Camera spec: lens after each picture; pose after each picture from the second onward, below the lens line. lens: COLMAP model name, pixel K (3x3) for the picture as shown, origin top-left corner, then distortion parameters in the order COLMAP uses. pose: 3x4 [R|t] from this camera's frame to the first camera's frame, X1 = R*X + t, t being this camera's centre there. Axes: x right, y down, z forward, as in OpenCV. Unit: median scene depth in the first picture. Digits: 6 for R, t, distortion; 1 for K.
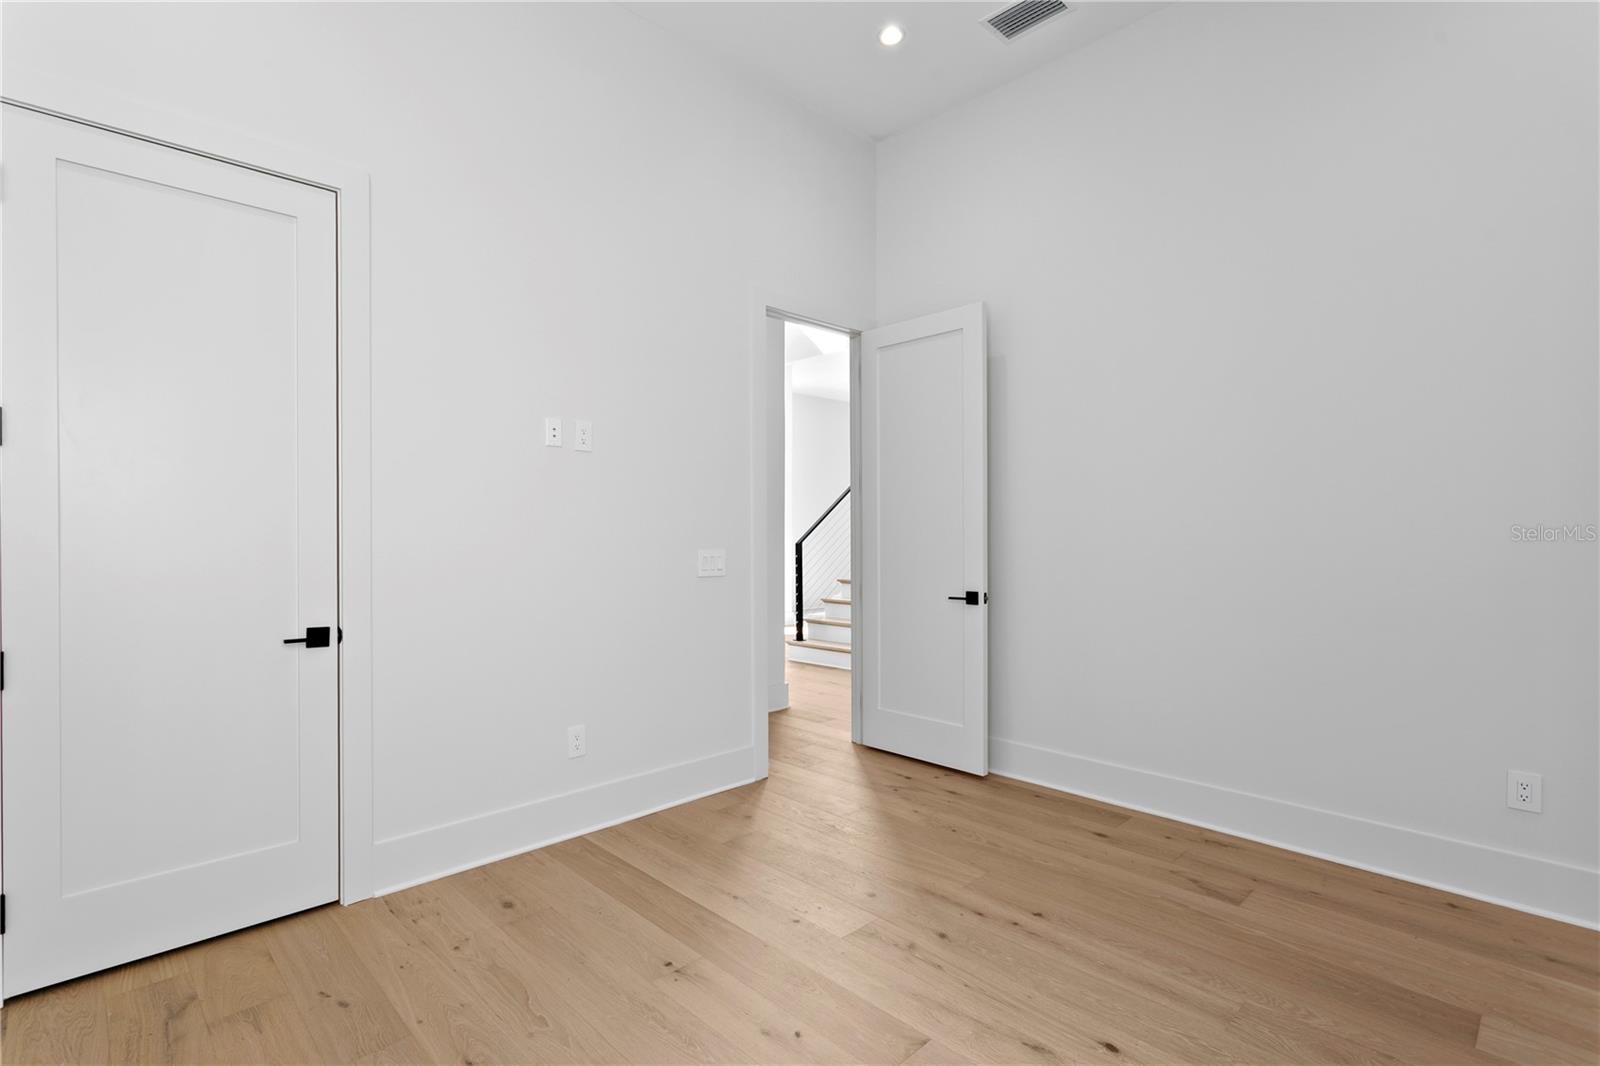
lens RADIAL K [[775.4, 0, 800.0], [0, 775.4, 533.0], [0, 0, 1]] dist [-0.001248, -0.000522]
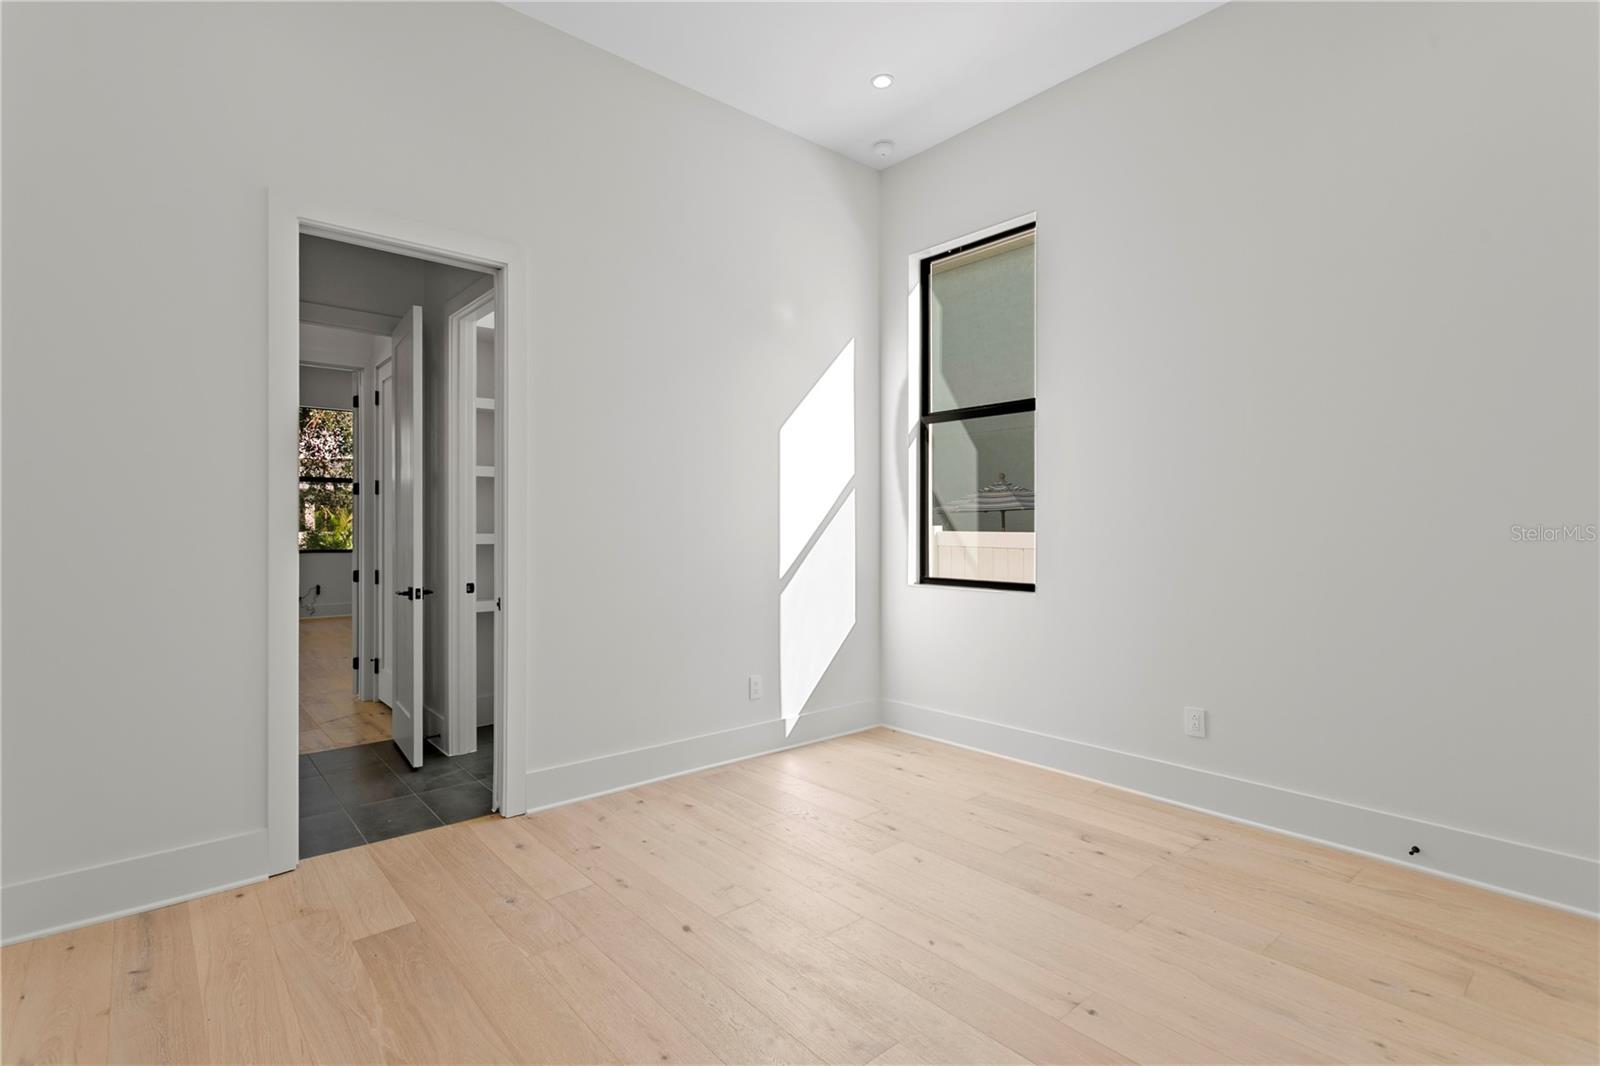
lens RADIAL K [[775.4, 0, 800.0], [0, 775.4, 533.0], [0, 0, 1]] dist [-0.001248, -0.000522]
pose [[-0.998550, 0.006925, 0.053393, 0.125154], [0.007216, 0.999960, 0.005269, -0.003654], [-0.053355, 0.005646, -0.998560, 2.072446]]
